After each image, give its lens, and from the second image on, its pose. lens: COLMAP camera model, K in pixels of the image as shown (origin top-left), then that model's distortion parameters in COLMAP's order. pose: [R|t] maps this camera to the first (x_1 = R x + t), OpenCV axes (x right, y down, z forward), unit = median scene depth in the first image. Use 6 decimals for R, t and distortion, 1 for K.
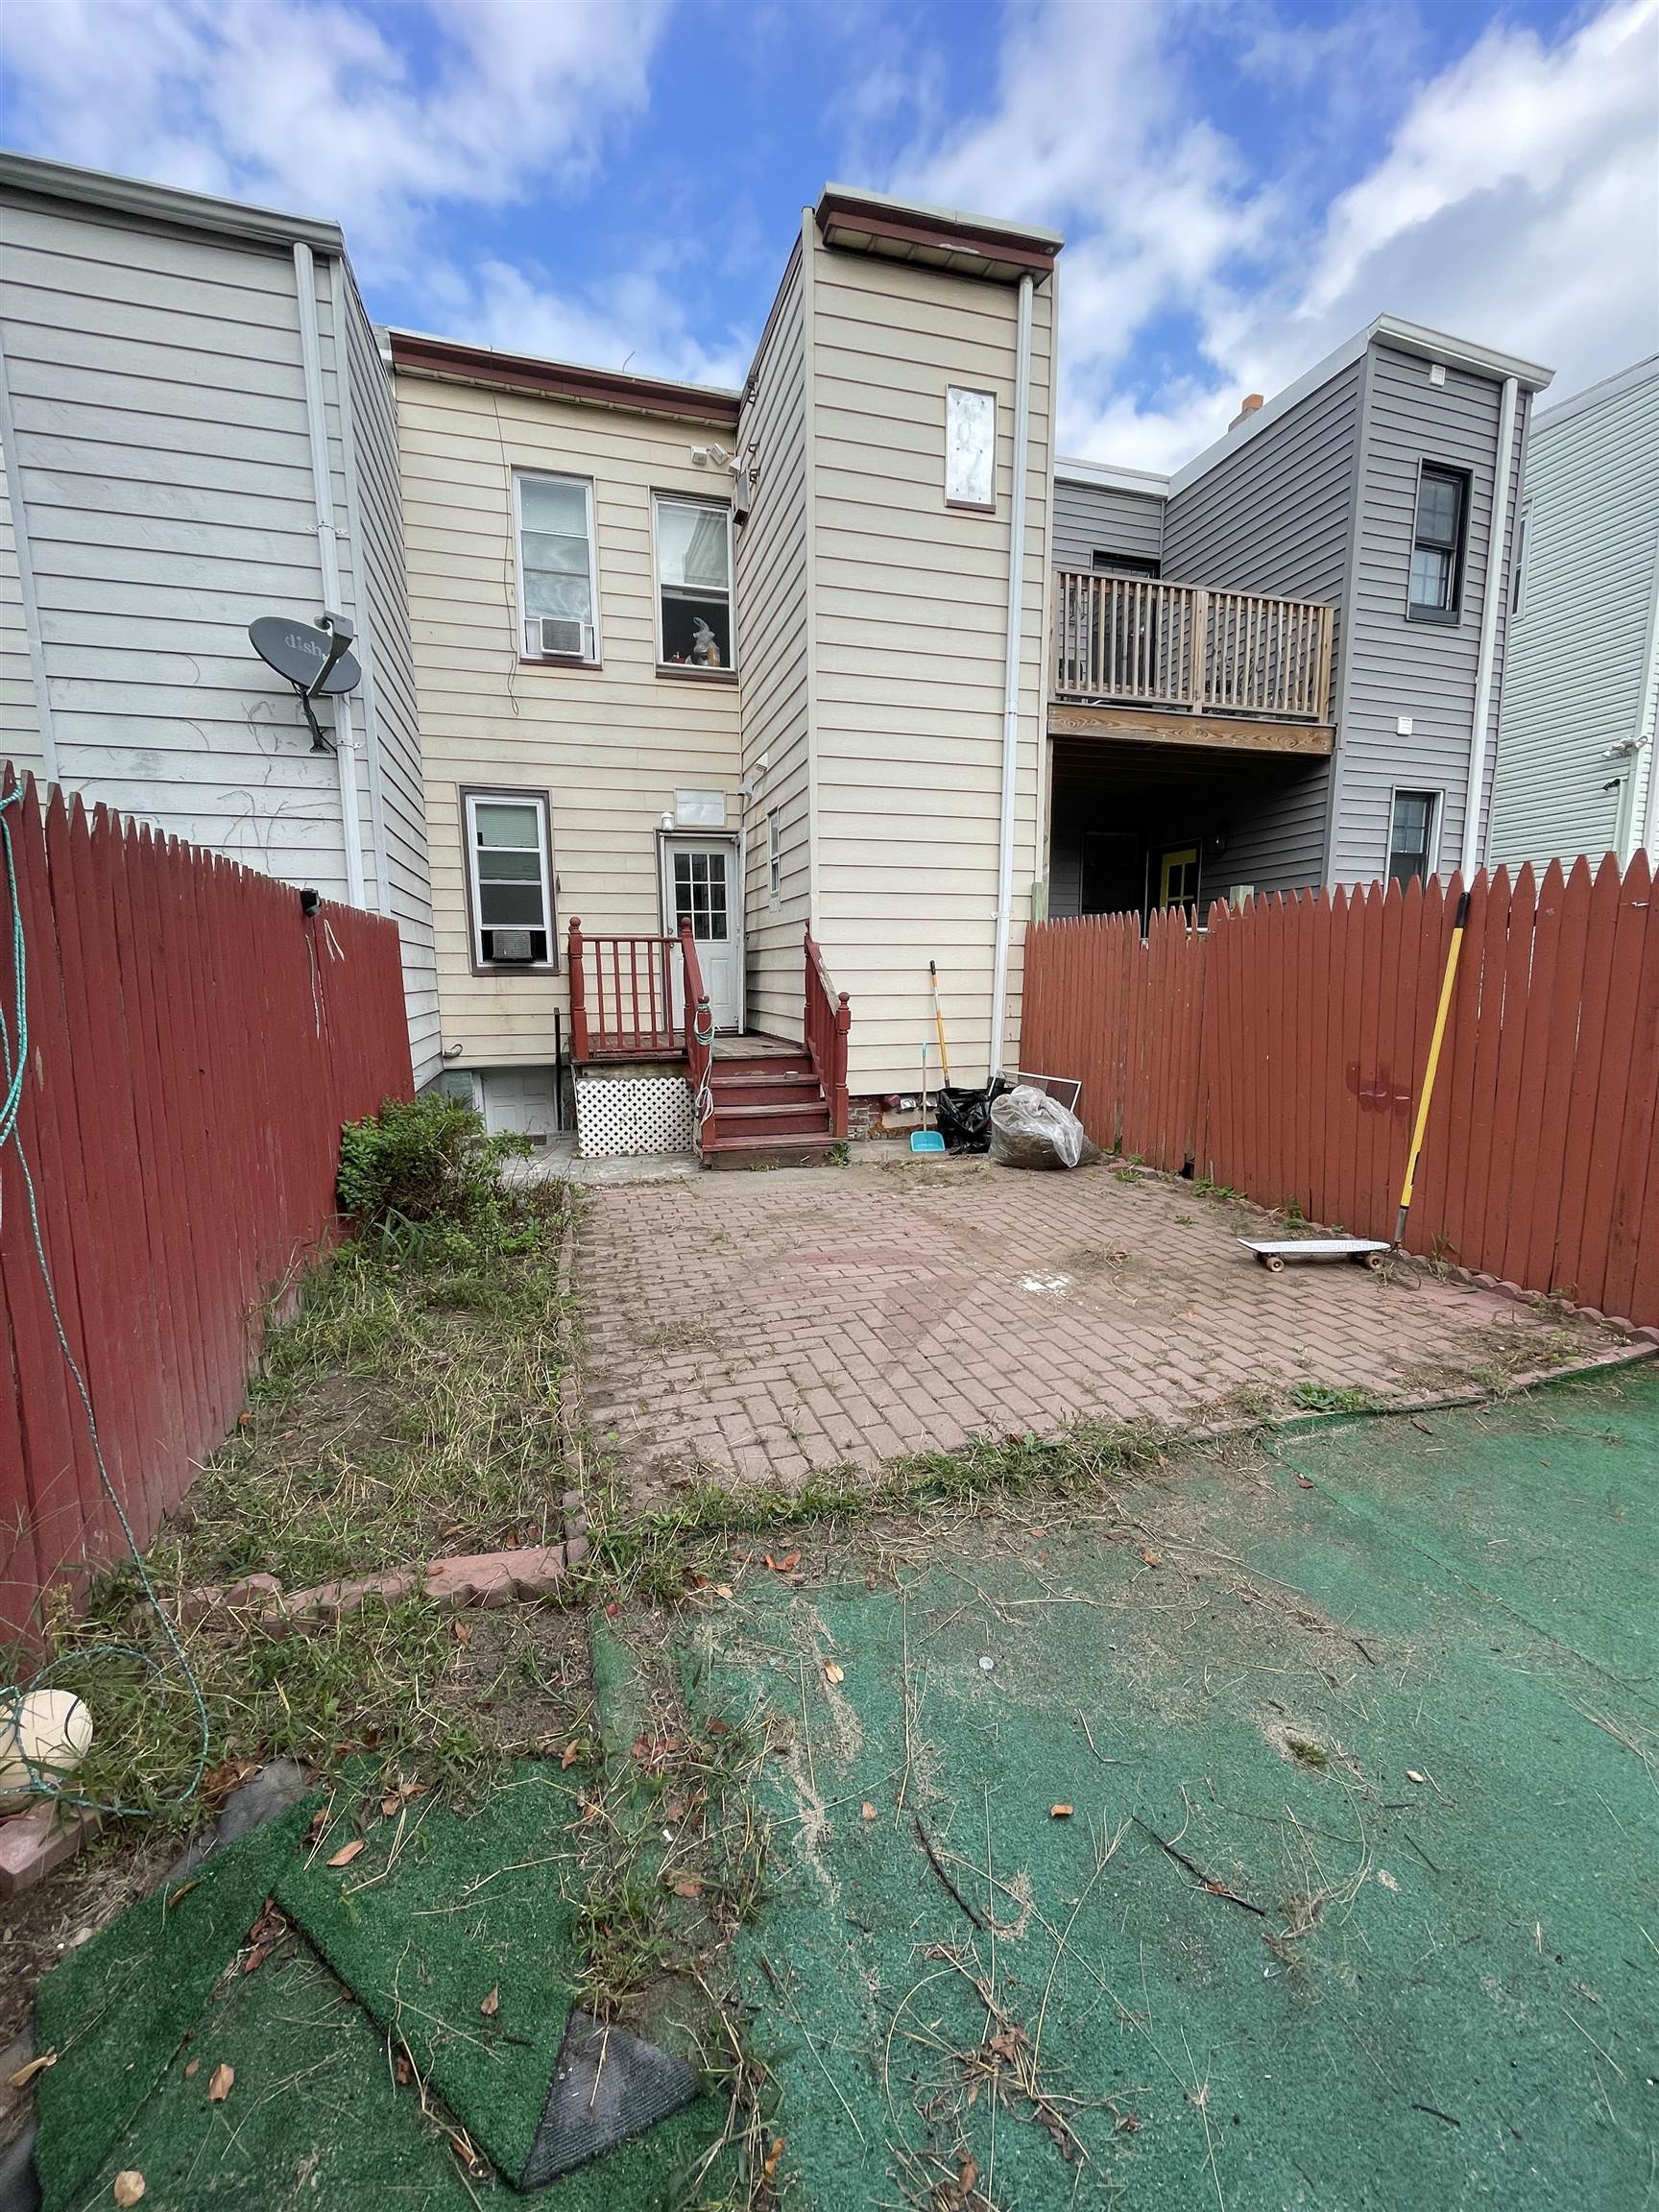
lens RADIAL K [[899.0, 0, 824.2], [0, 899.0, 1100.3], [0, 0, 1]] dist [-0.002357, -0.000070]
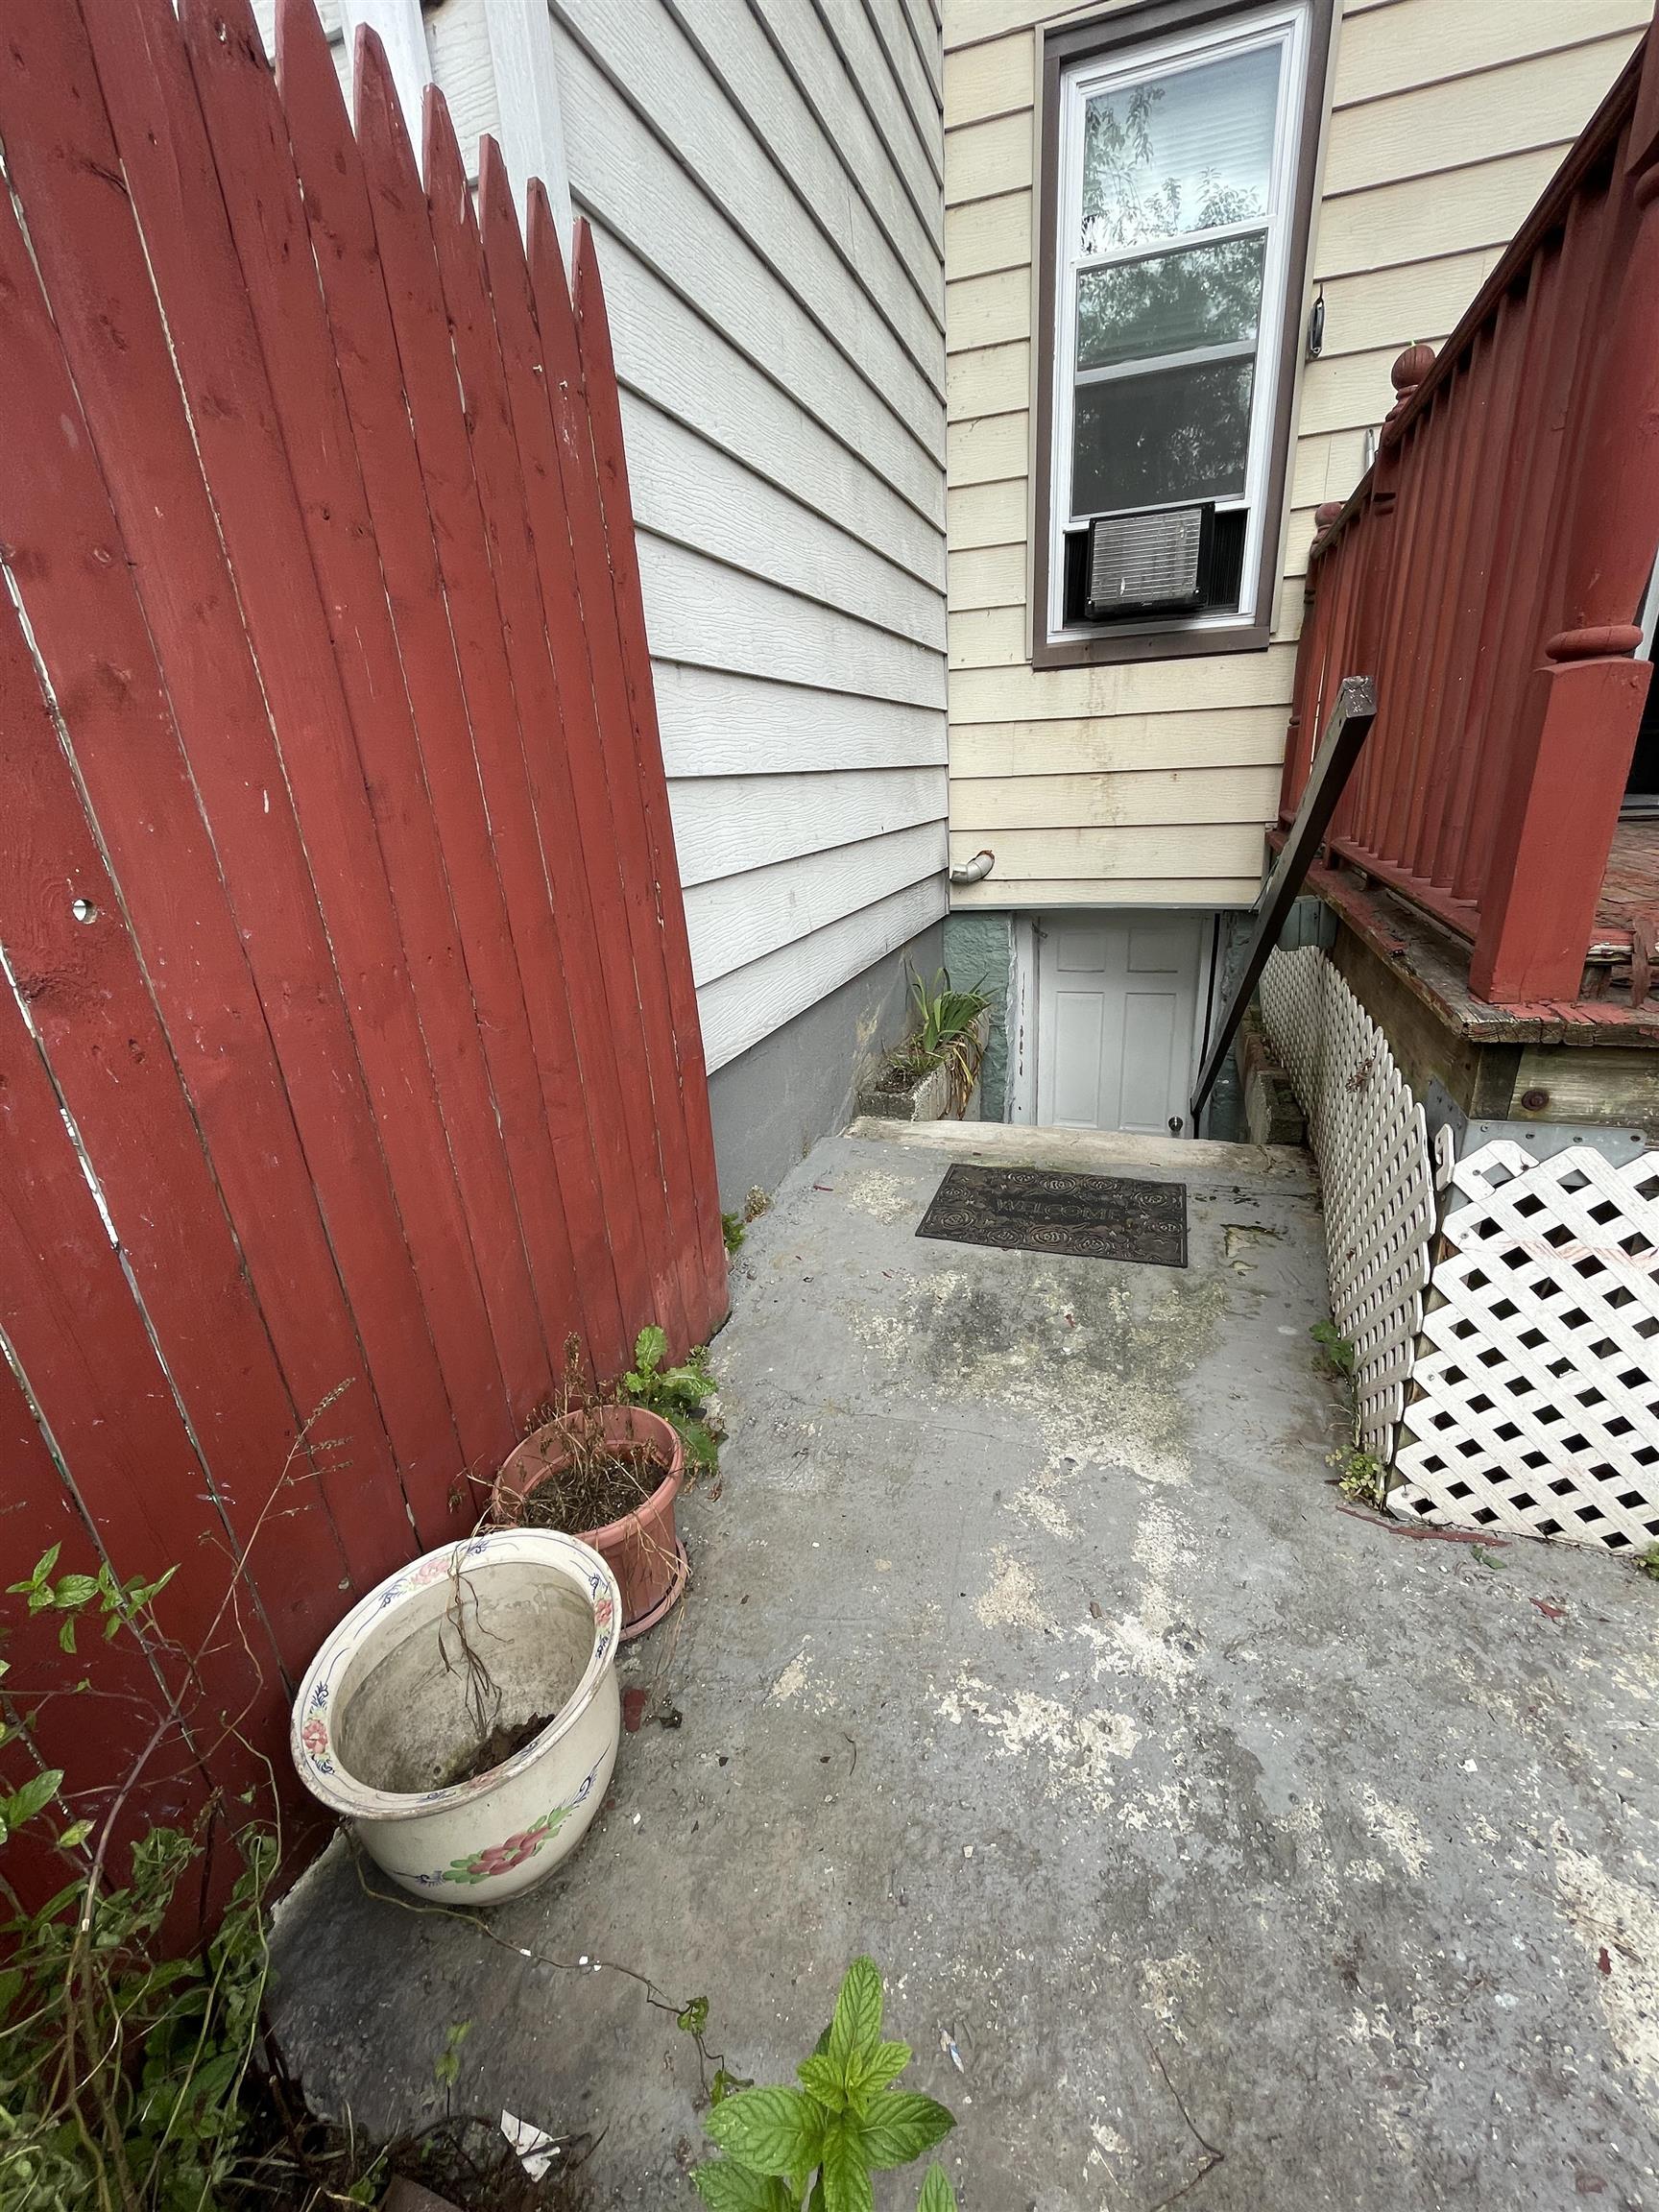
lens RADIAL K [[899.0, 0, 823.2], [0, 899.0, 1106.7], [0, 0, 1]] dist [-0.002357, -0.000070]
pose [[0.801074, 0.175355, -0.572304, -0.245550], [-0.037620, 0.968985, 0.244240, -0.054867], [0.597382, -0.174125, 0.782825, 0.717544]]
